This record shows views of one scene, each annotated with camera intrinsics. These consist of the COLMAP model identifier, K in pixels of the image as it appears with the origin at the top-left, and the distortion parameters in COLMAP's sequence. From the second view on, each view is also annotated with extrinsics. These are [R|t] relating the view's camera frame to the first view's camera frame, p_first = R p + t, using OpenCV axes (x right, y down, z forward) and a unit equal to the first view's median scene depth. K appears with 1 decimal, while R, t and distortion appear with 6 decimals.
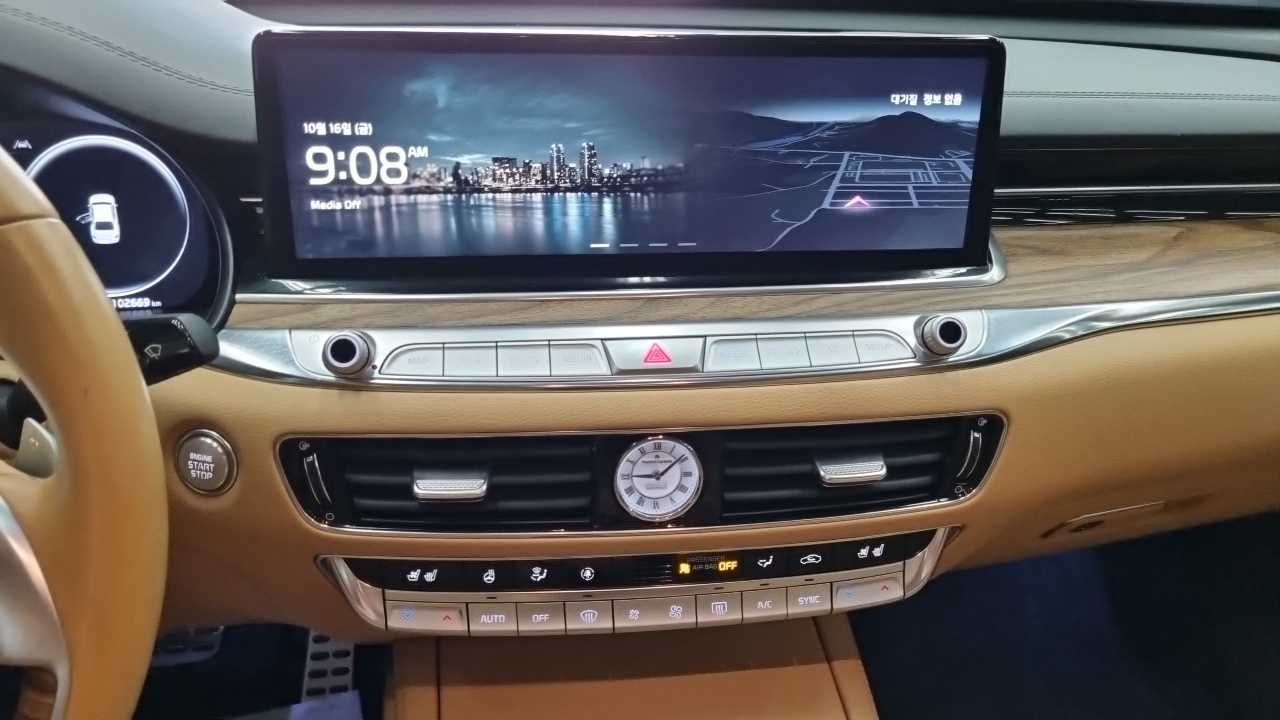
lens RADIAL K [[927.8, 0, 640.0], [0, 927.8, 360.0], [0, 0, 1]] dist [0.031645, -0.002576]
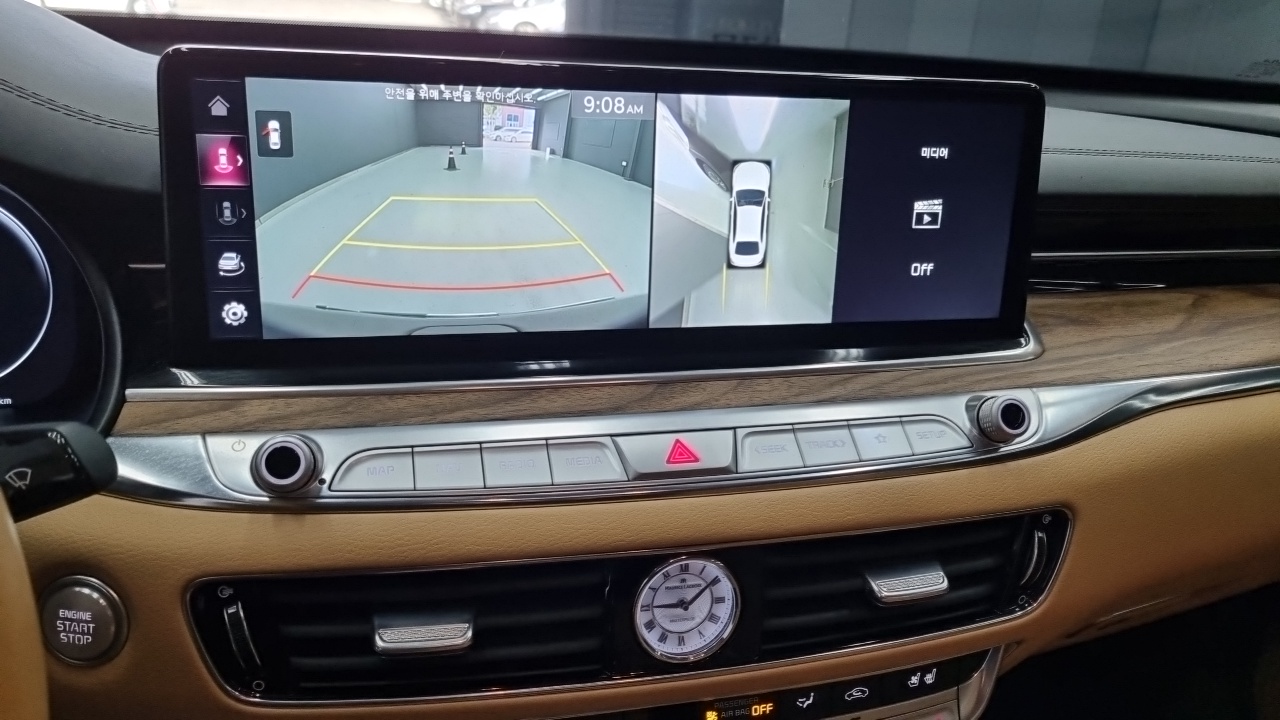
lens RADIAL K [[945.4, 0, 640.0], [0, 945.4, 360.0], [0, 0, 1]] dist [0.024765, -0.005047]
pose [[0.990159, -0.016044, 0.139023, -0.126993], [0.026275, 0.997053, -0.072075, -0.027310], [-0.137457, 0.075019, 0.987663, 0.179258]]
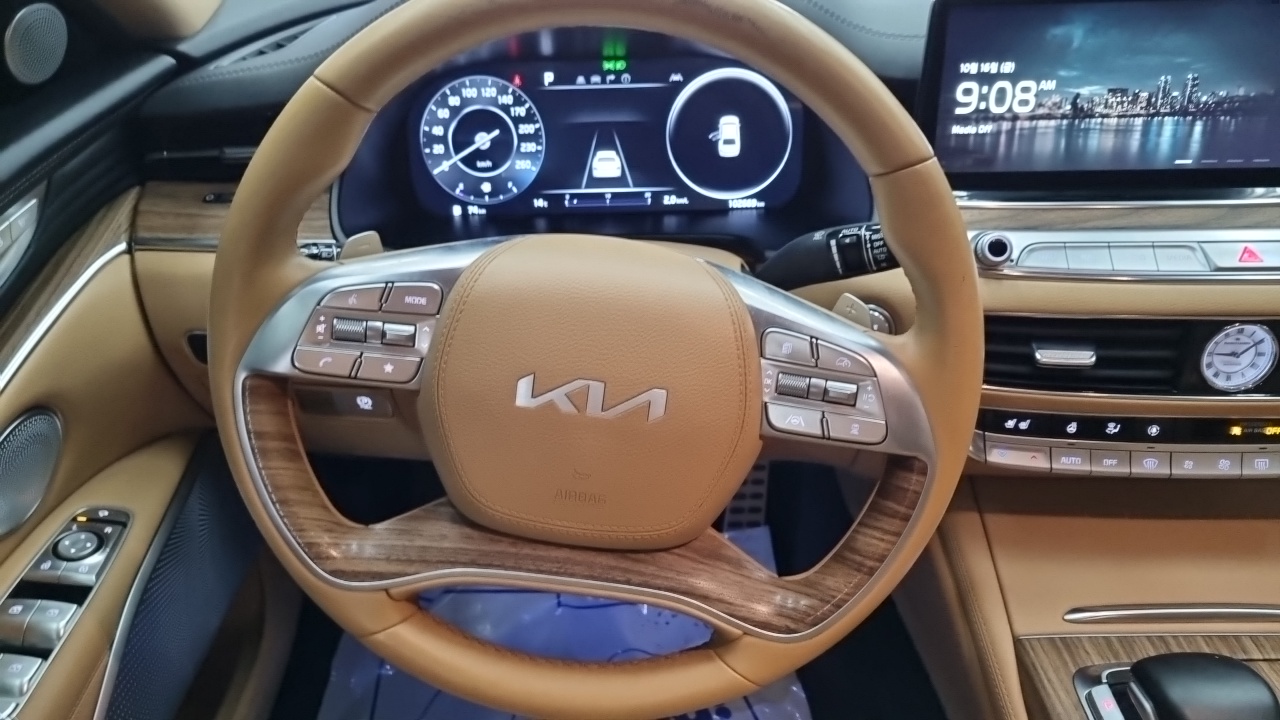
lens RADIAL K [[945.4, 0, 640.0], [0, 945.4, 360.0], [0, 0, 1]] dist [0.024765, -0.005047]
pose [[0.985674, 0.041886, -0.163380, -0.542740], [-0.021374, 0.991884, 0.125340, -0.009138], [0.167304, -0.120052, 0.978569, -0.361372]]
